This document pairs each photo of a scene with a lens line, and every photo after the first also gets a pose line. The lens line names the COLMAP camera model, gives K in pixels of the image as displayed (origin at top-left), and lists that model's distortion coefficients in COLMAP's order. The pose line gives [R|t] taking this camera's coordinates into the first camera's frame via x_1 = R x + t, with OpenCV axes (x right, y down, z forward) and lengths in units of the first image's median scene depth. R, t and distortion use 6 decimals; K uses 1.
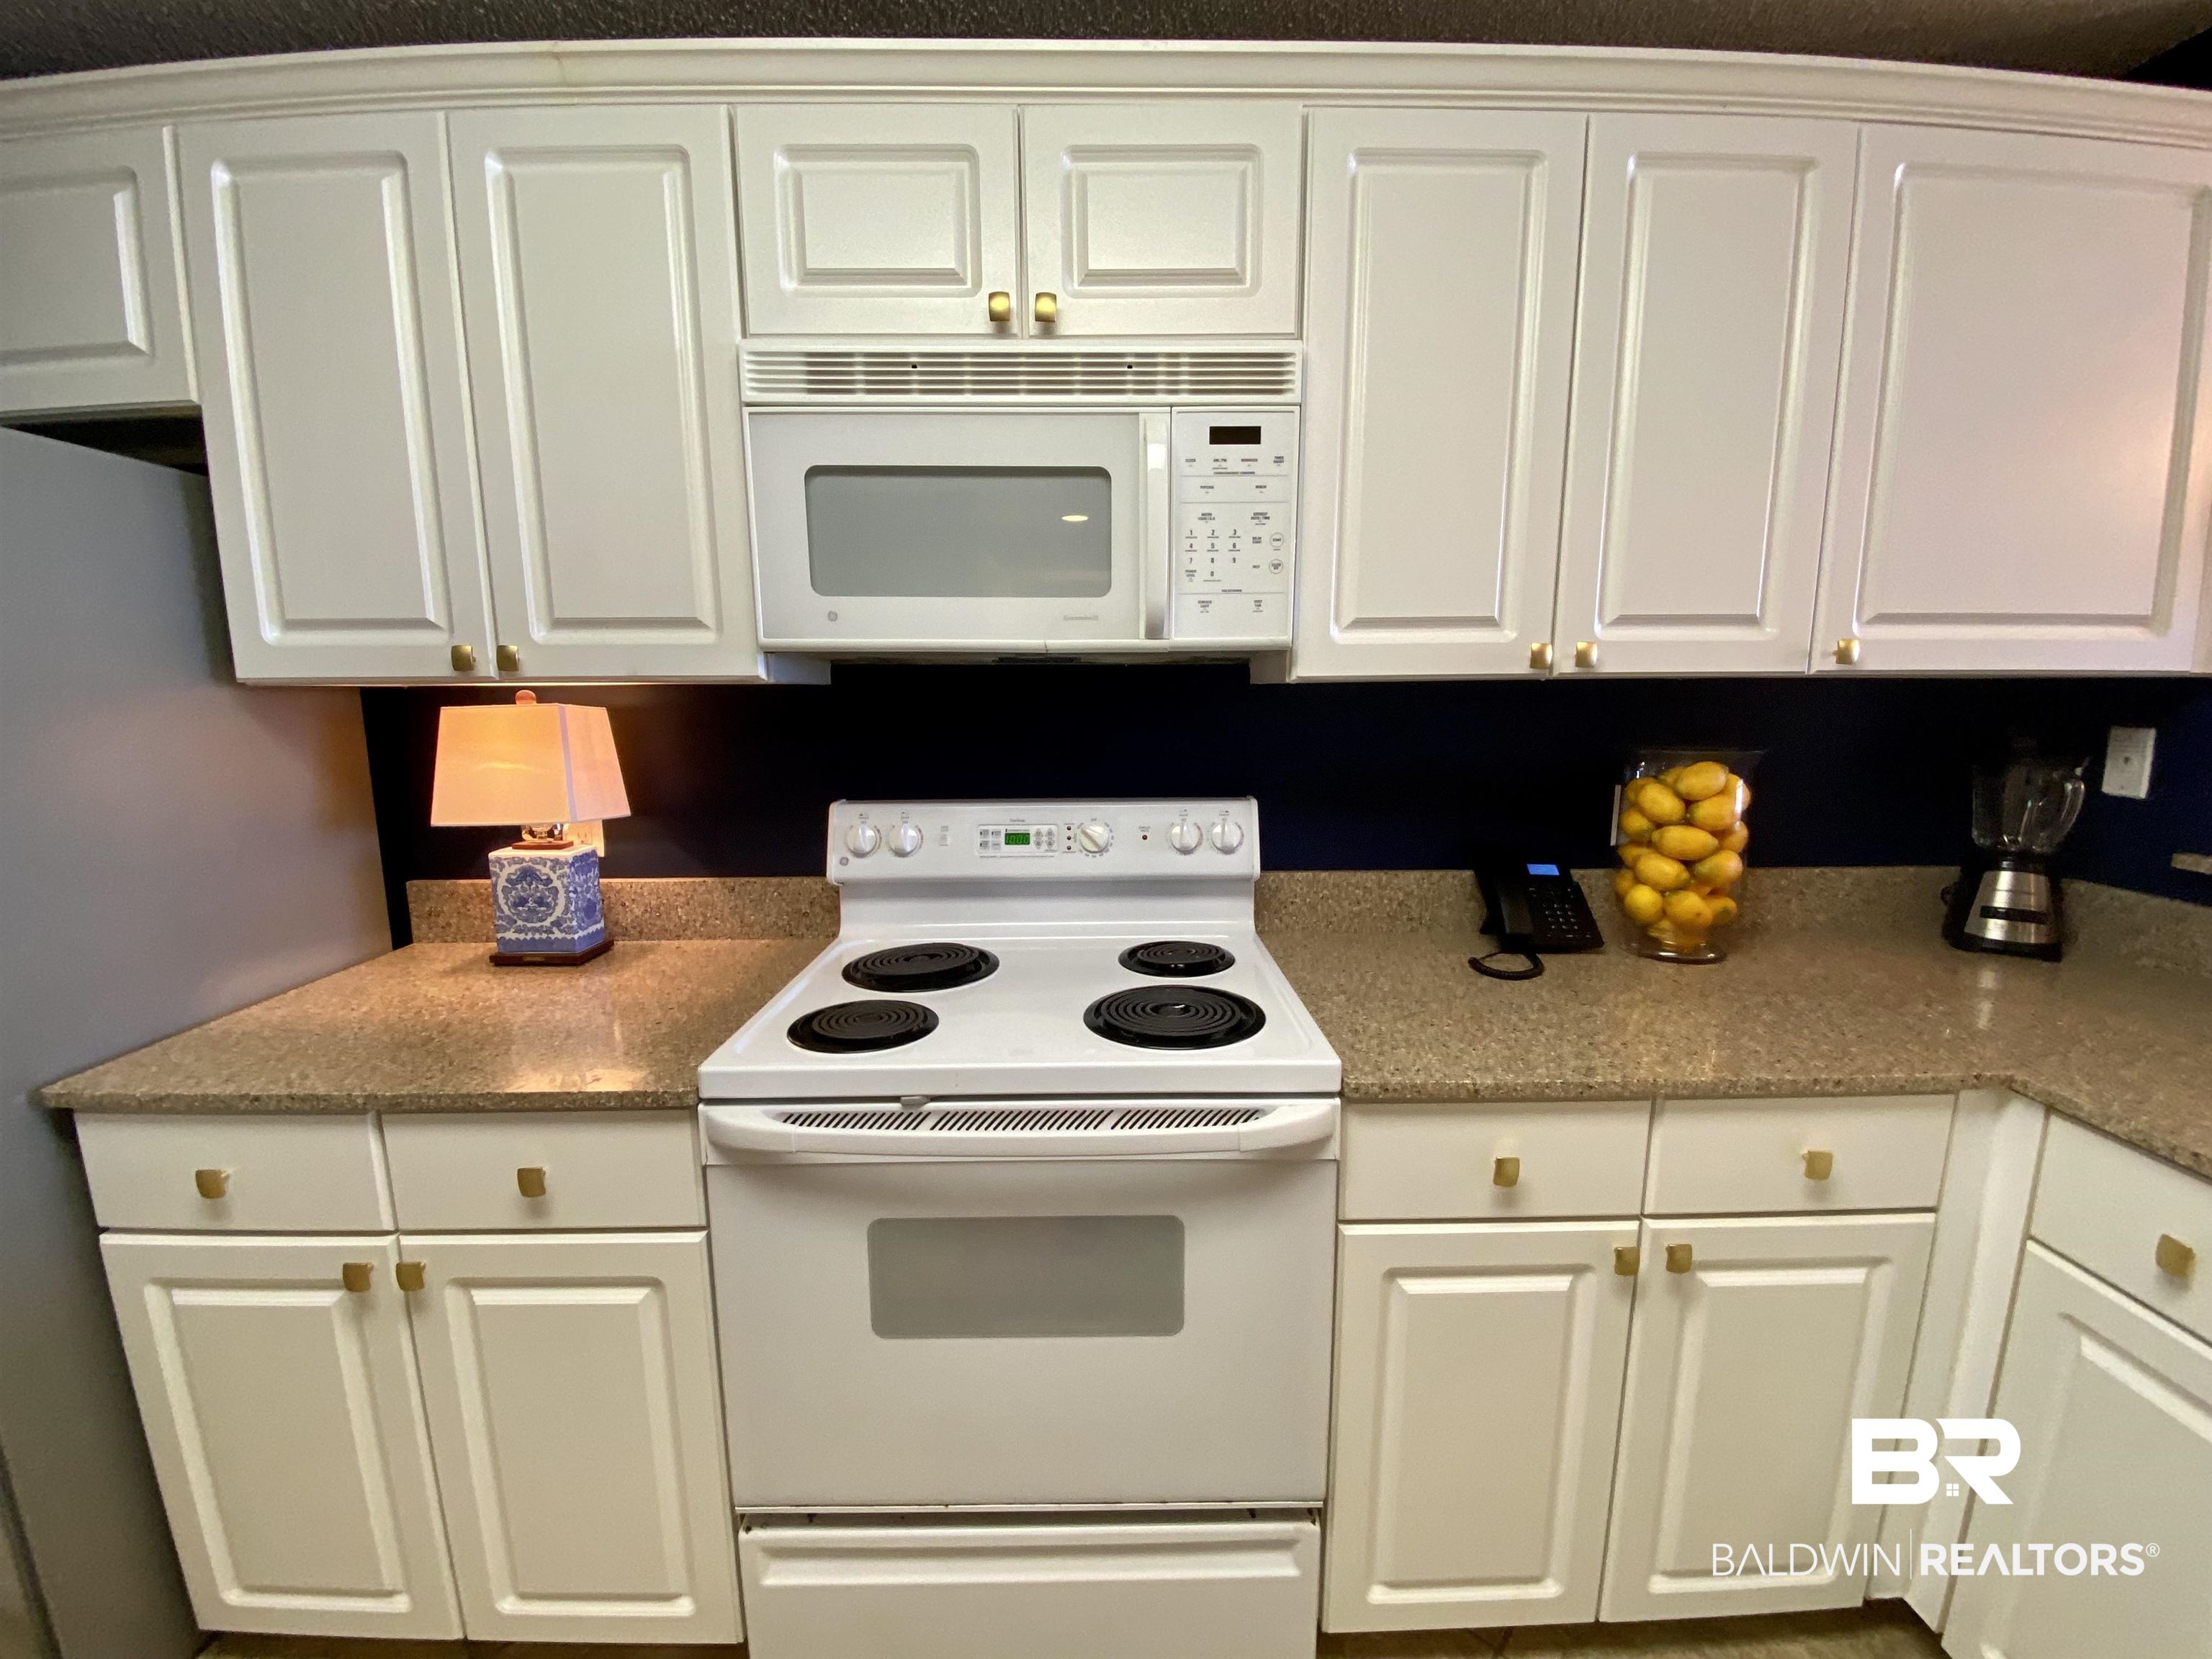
lens RADIAL K [[899.5, 0, 1112.4], [0, 899.5, 829.5], [0, 0, 1]] dist [0.021836, -0.020861]
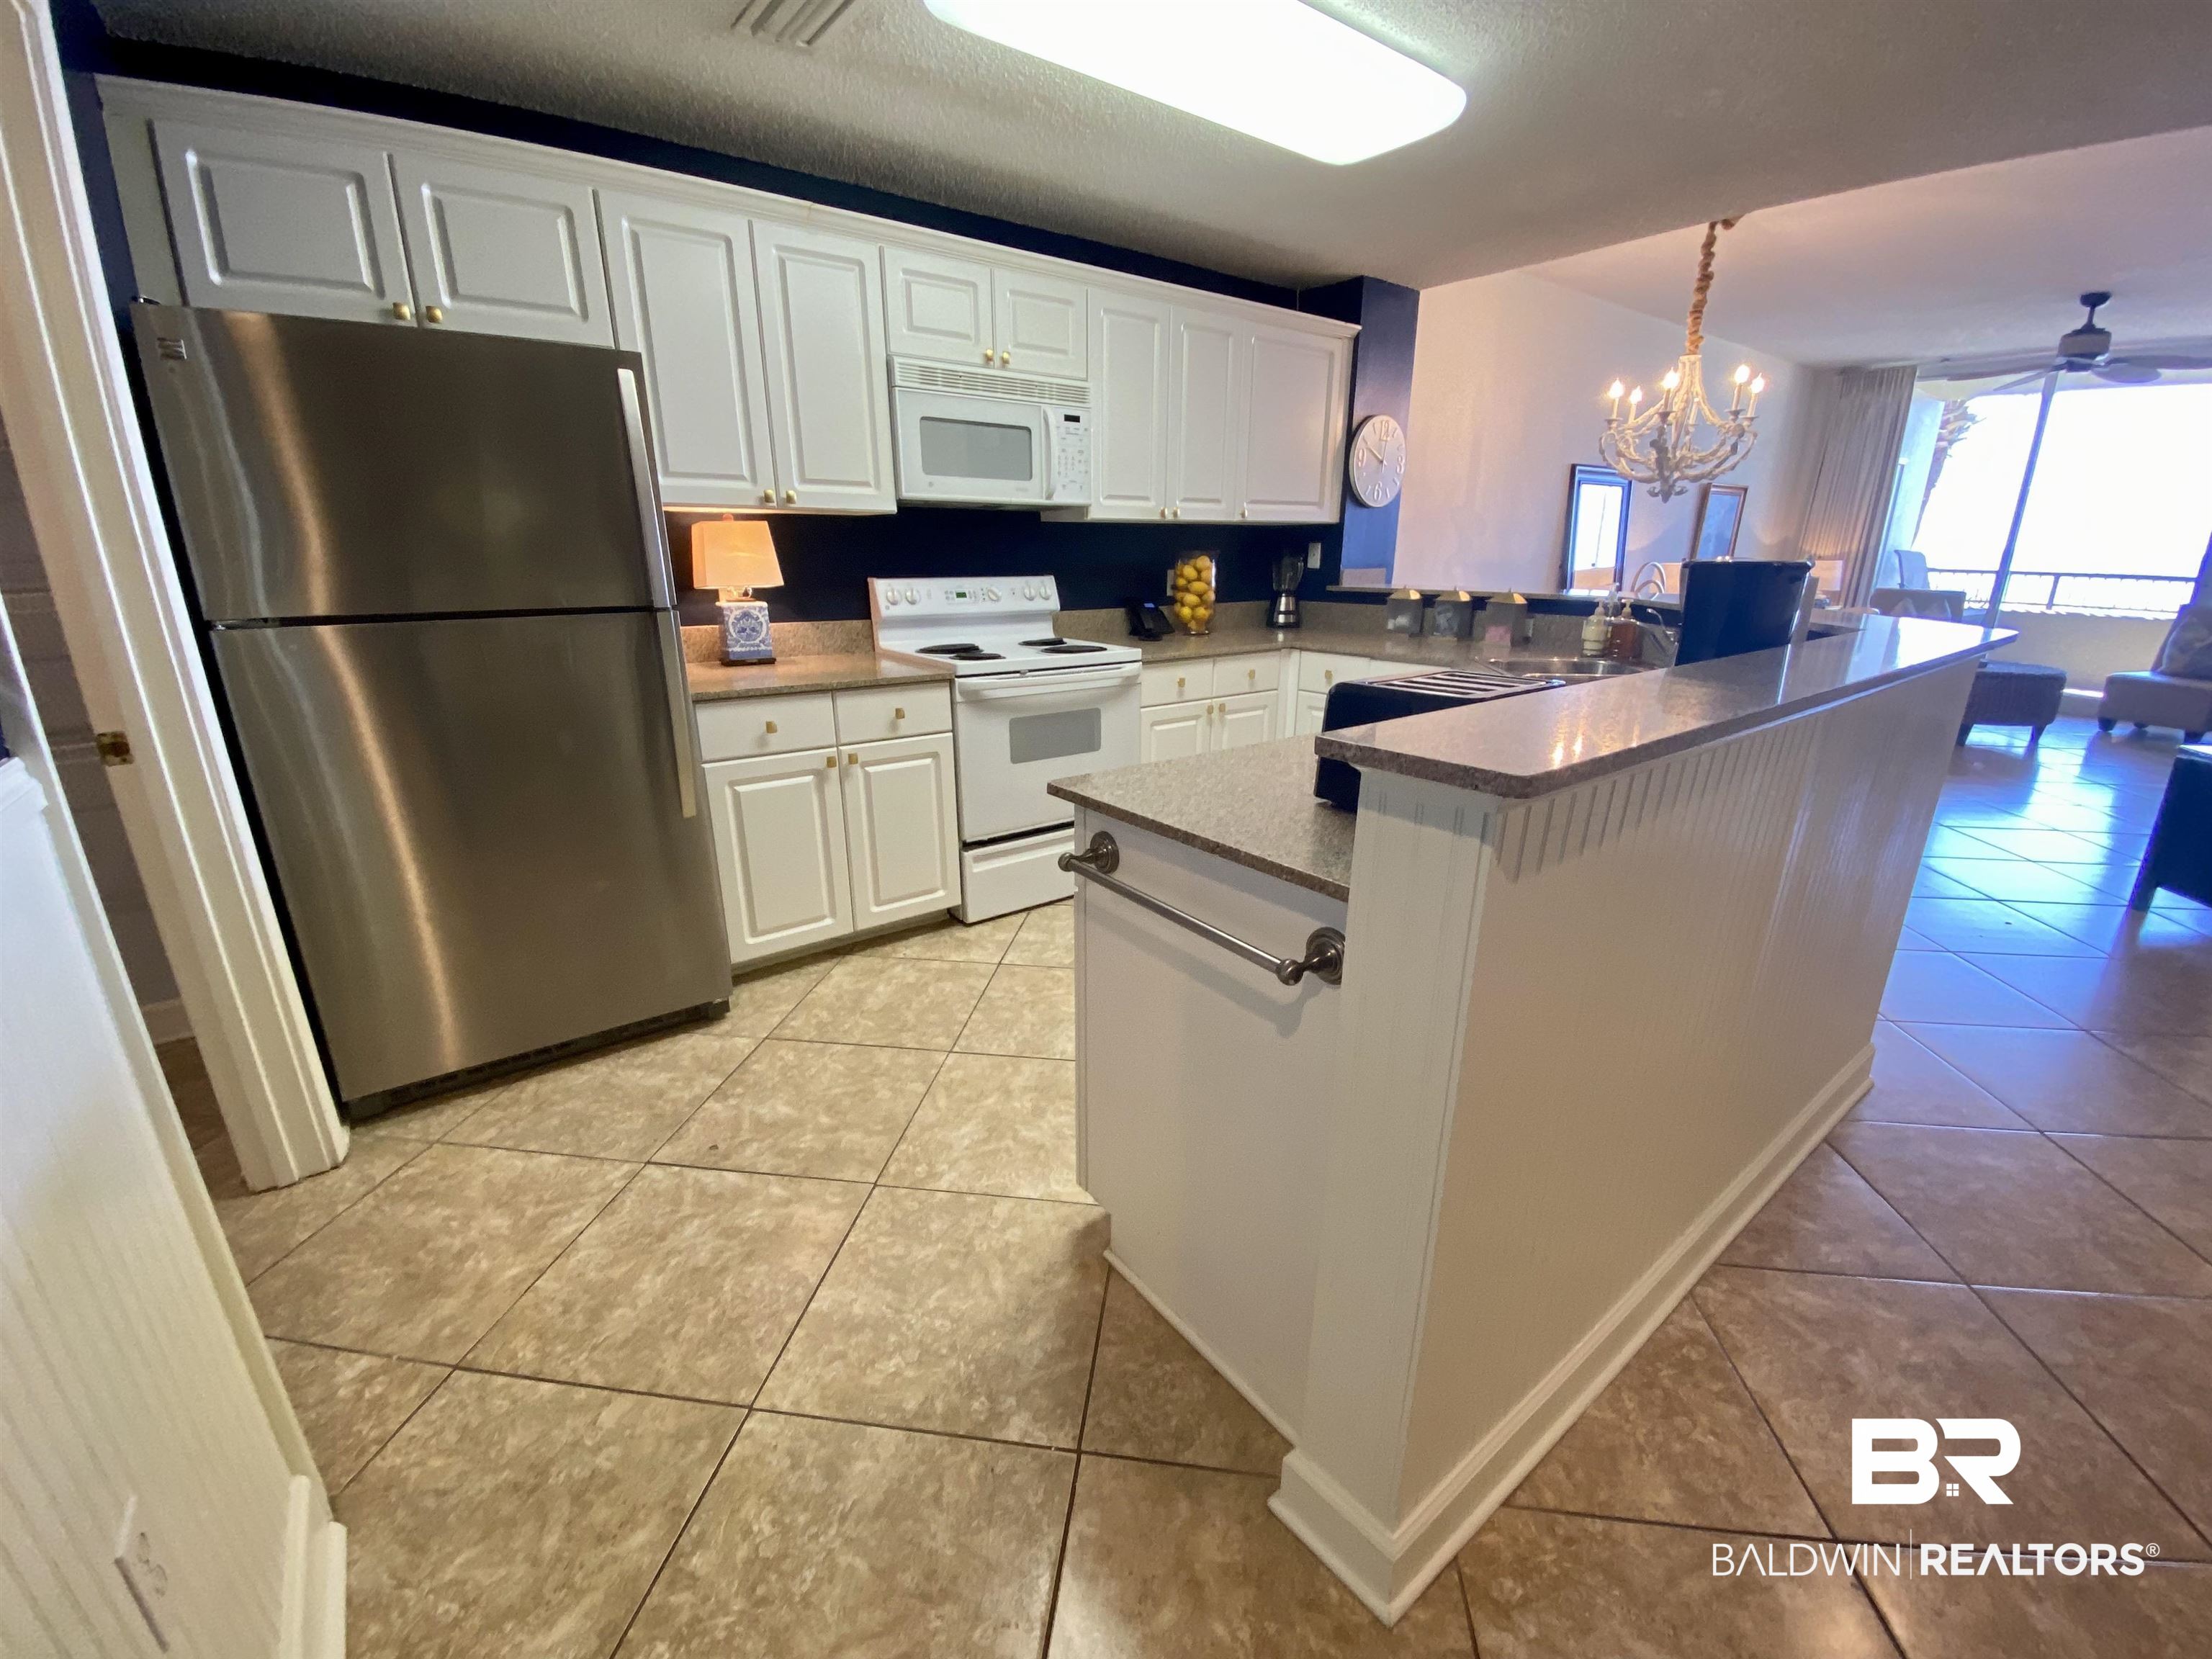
lens RADIAL K [[880.6, 0, 1103.9], [0, 880.6, 835.0], [0, 0, 1]] dist [0.035879, -0.029125]
pose [[0.812259, -0.173300, 0.556958, -1.178214], [0.081614, 0.979218, 0.185662, 0.223144], [-0.577559, -0.105350, 0.809523, -1.031463]]
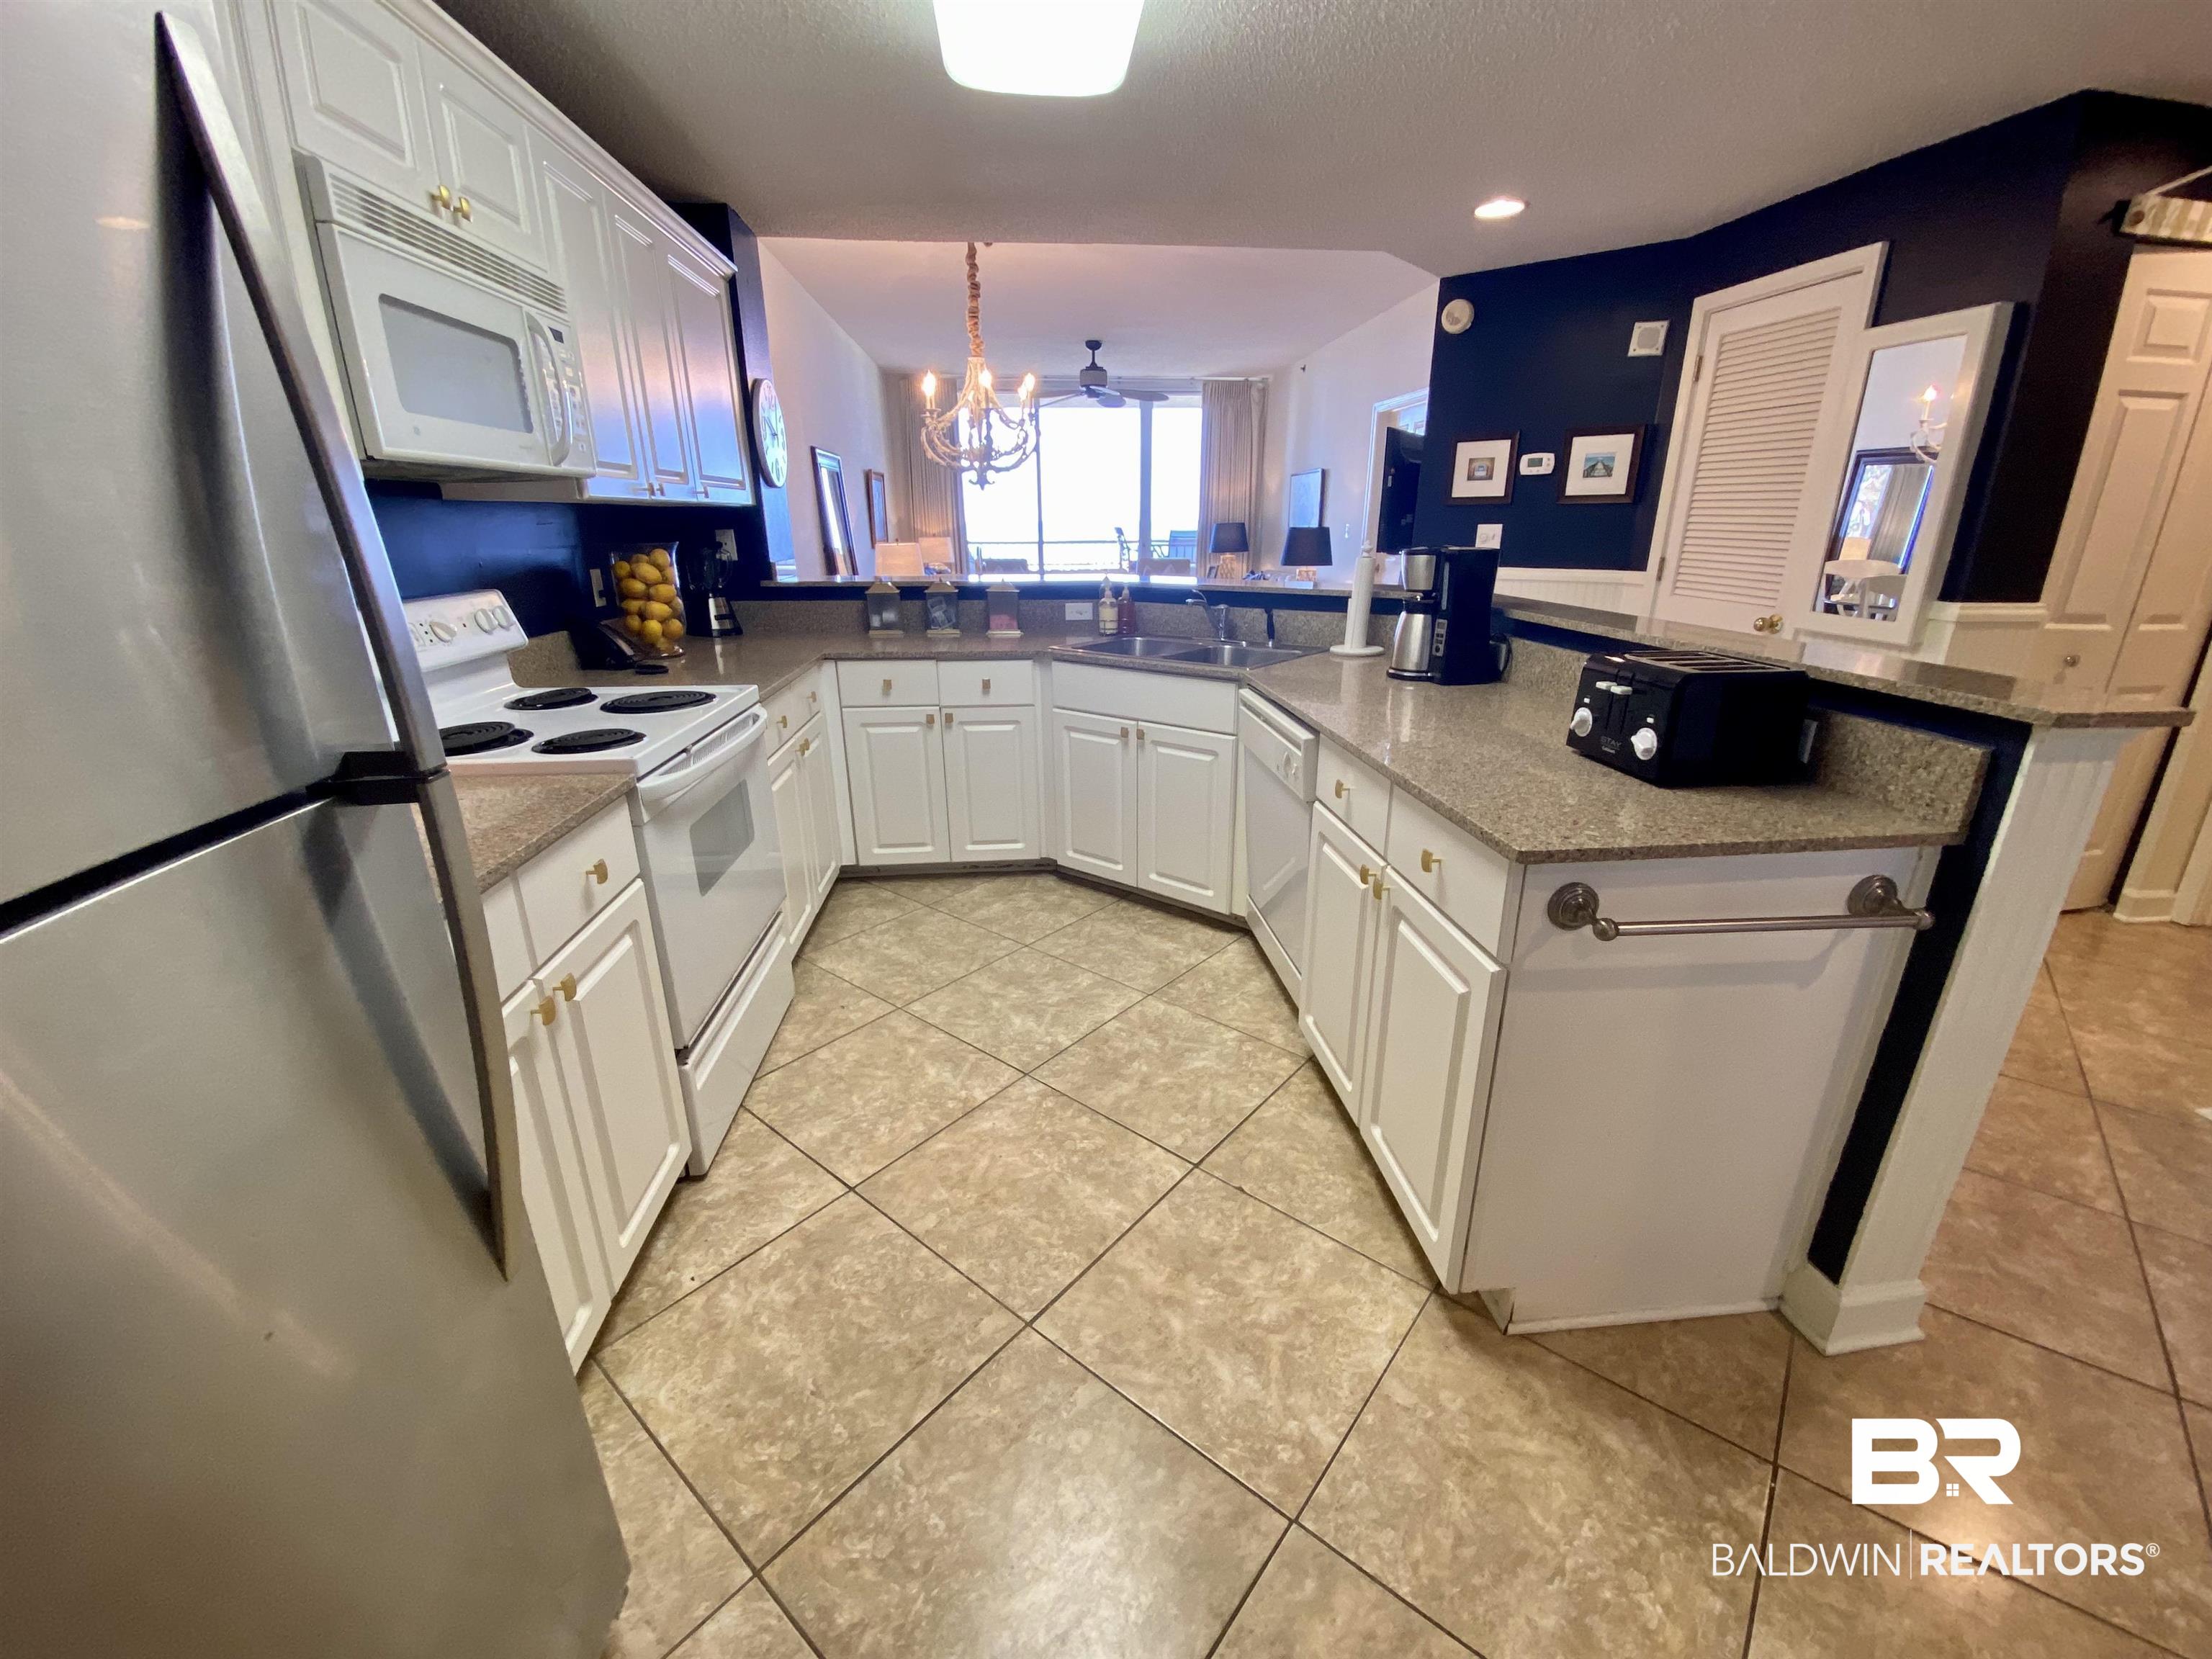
lens RADIAL K [[899.5, 0, 1112.4], [0, 899.5, 829.5], [0, 0, 1]] dist [0.021836, -0.020861]
pose [[-0.066262, -0.317985, 0.945777, -1.411076], [0.152613, 0.933478, 0.324542, 0.005468], [-0.986062, 0.165842, -0.013325, 0.173577]]
